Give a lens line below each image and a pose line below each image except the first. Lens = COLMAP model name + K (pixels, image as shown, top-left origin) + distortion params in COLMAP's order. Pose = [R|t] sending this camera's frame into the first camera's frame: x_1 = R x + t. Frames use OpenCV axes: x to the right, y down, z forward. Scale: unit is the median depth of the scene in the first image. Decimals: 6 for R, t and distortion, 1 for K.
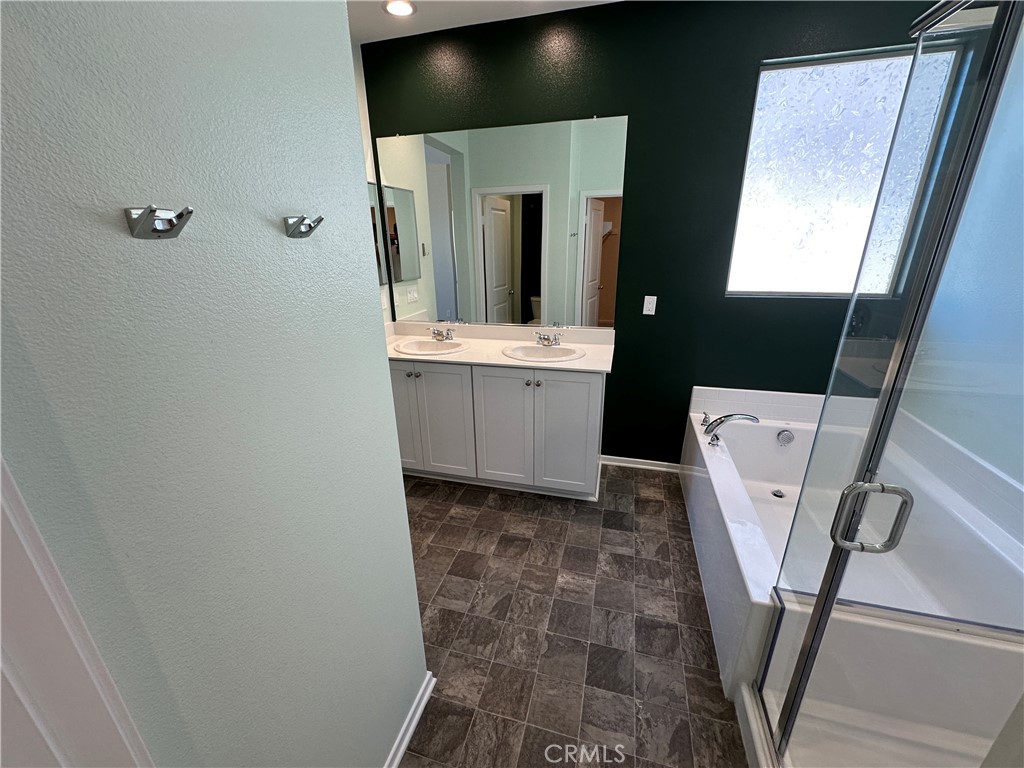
lens RADIAL K [[408.8, 0, 512.0], [0, 408.8, 384.0], [0, 0, 1]] dist [0.000661, 0.000111]
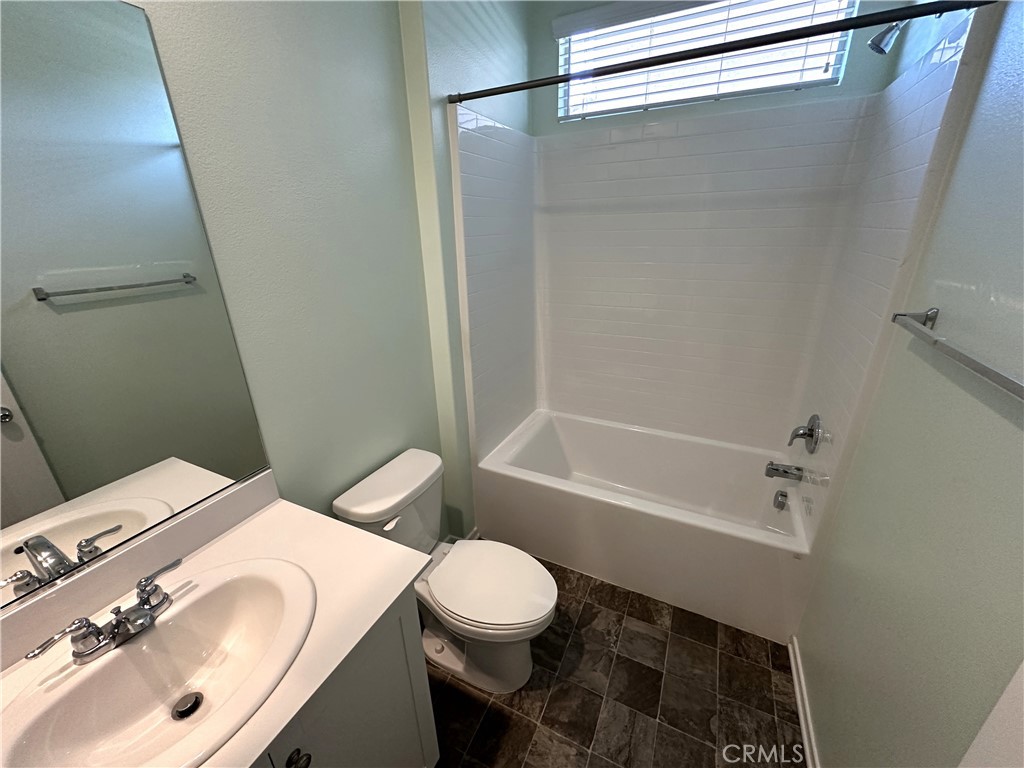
lens RADIAL K [[408.8, 0, 512.0], [0, 408.8, 384.0], [0, 0, 1]] dist [0.000661, 0.000111]
pose [[-0.983287, -0.041511, 0.177267, 0.326222], [0.084882, 0.756838, 0.648067, -0.402804], [-0.161065, 0.652283, -0.740666, 1.104701]]
